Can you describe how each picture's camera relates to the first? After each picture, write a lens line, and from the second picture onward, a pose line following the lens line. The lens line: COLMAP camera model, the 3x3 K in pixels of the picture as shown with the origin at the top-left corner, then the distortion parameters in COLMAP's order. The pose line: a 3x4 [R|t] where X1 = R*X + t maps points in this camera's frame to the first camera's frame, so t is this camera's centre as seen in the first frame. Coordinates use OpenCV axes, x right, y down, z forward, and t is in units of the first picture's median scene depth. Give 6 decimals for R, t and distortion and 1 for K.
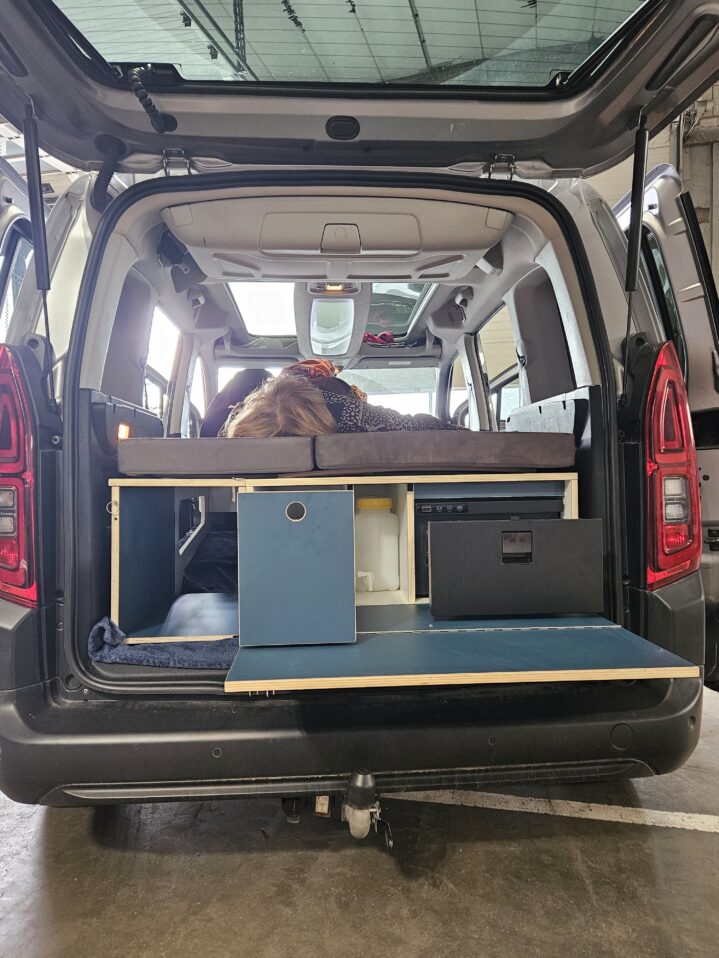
lens RADIAL K [[713.4, 0, 377.9], [0, 713.4, 489.3], [0, 0, 1]] dist [0.055656, -0.020008]
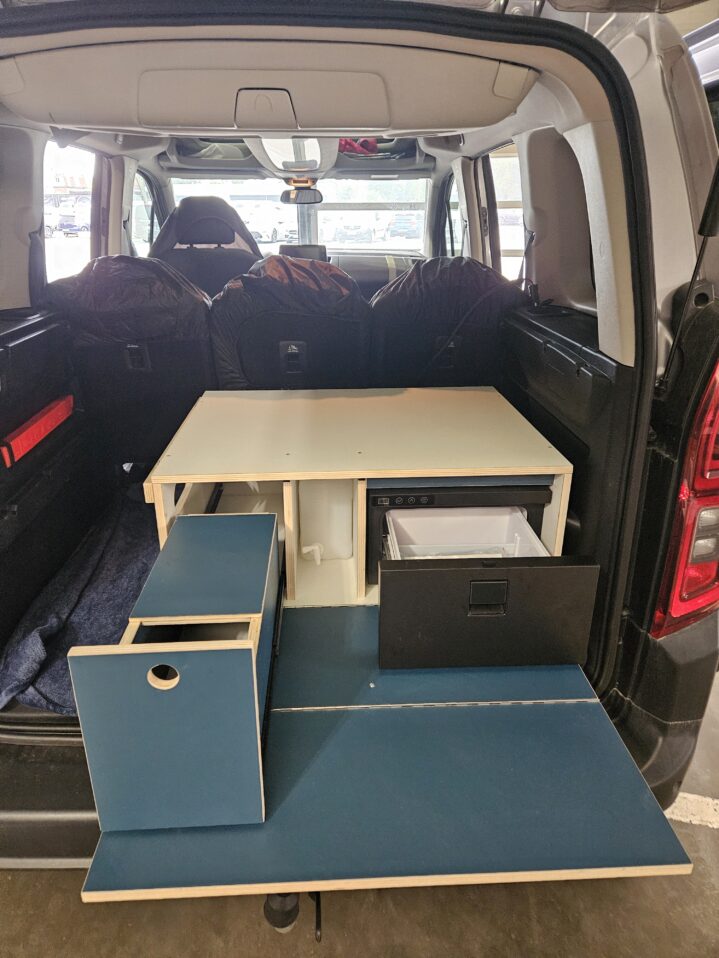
lens RADIAL K [[645.0, 0, 364.6], [0, 645.0, 472.2], [0, 0, 1]] dist [0.070968, -0.050815]
pose [[0.999601, 0.024540, -0.013983, 0.059325], [-0.017874, 0.932953, 0.359554, -0.285731], [0.021869, -0.359161, 0.933019, 0.370292]]
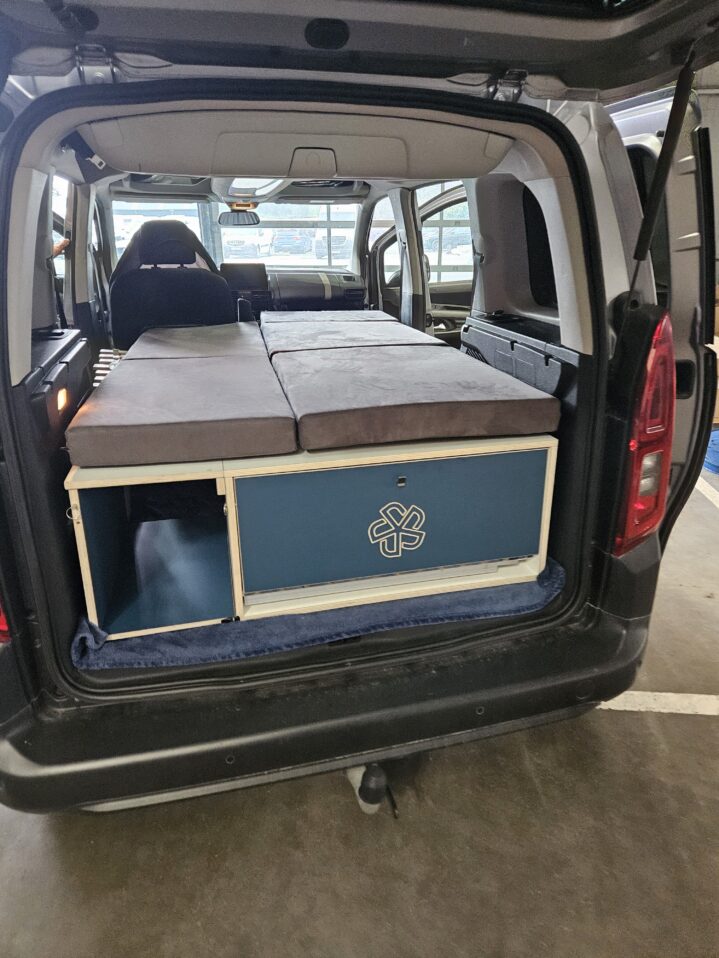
lens RADIAL K [[645.0, 0, 376.5], [0, 645.0, 476.0], [0, 0, 1]] dist [0.070968, -0.050815]
pose [[0.984524, -0.046402, 0.168994, -0.132764], [-0.014717, 0.939011, 0.343572, -0.299661], [-0.174629, -0.340742, 0.923796, 0.197423]]
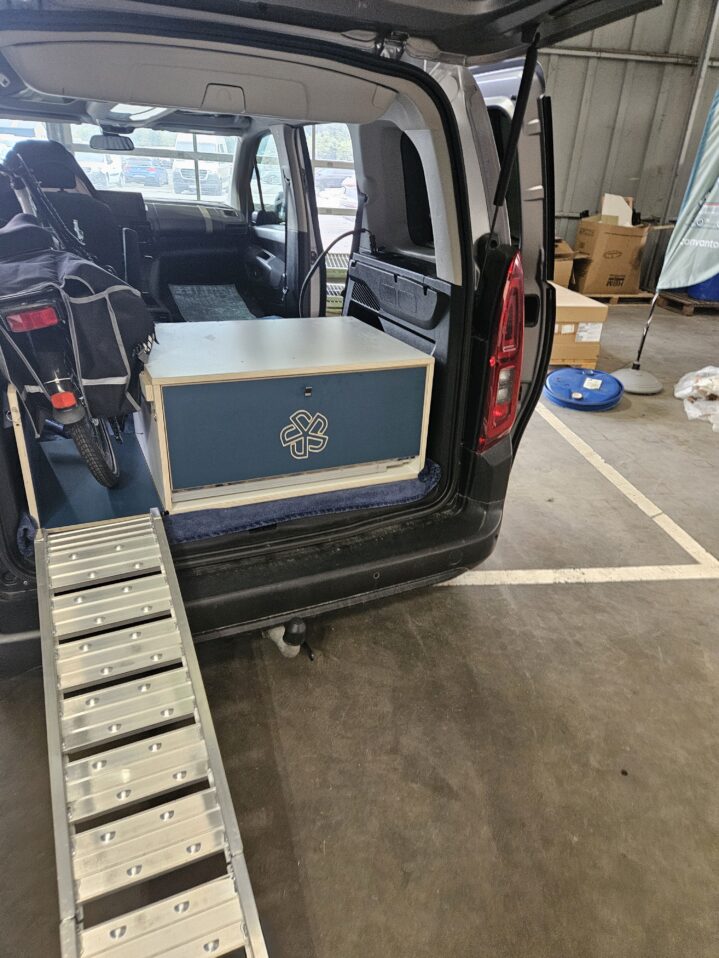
lens RADIAL K [[645.0, 0, 377.6], [0, 645.0, 489.9], [0, 0, 1]] dist [0.070968, -0.050815]
pose [[0.930311, -0.094495, 0.354389, -0.232238], [-0.068464, 0.904517, 0.420906, -0.292068], [-0.360324, -0.415837, 0.835013, 0.025782]]
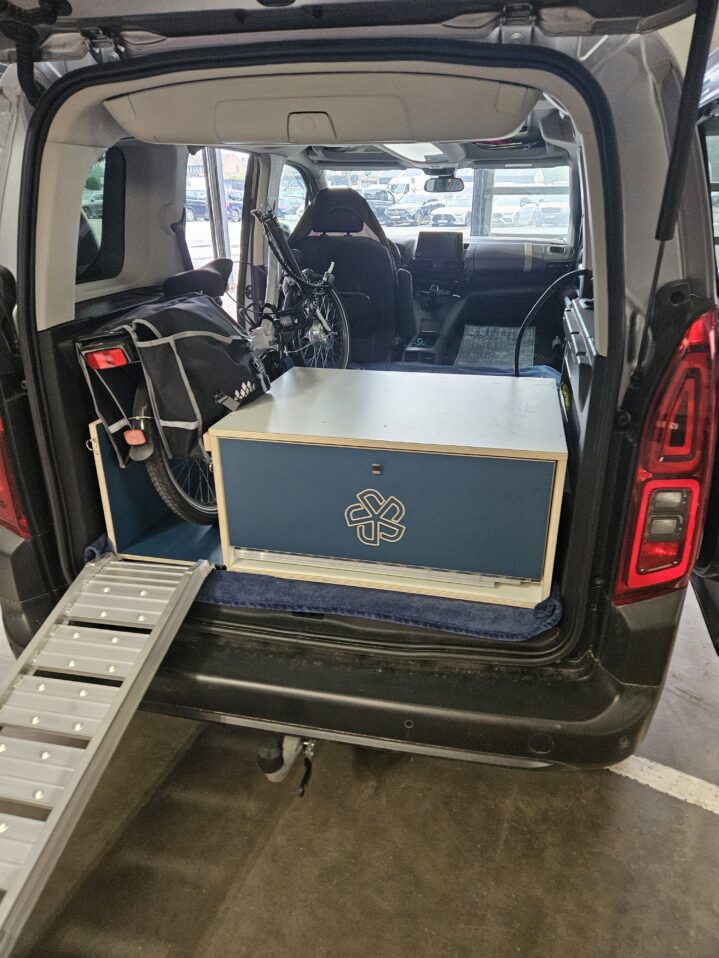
lens RADIAL K [[645.0, 0, 385.9], [0, 645.0, 481.3], [0, 0, 1]] dist [0.070968, -0.050815]
pose [[0.957605, 0.132043, -0.256043, 0.287844], [-0.019768, 0.916797, 0.398863, -0.311000], [0.287406, -0.376892, 0.880540, 0.261918]]
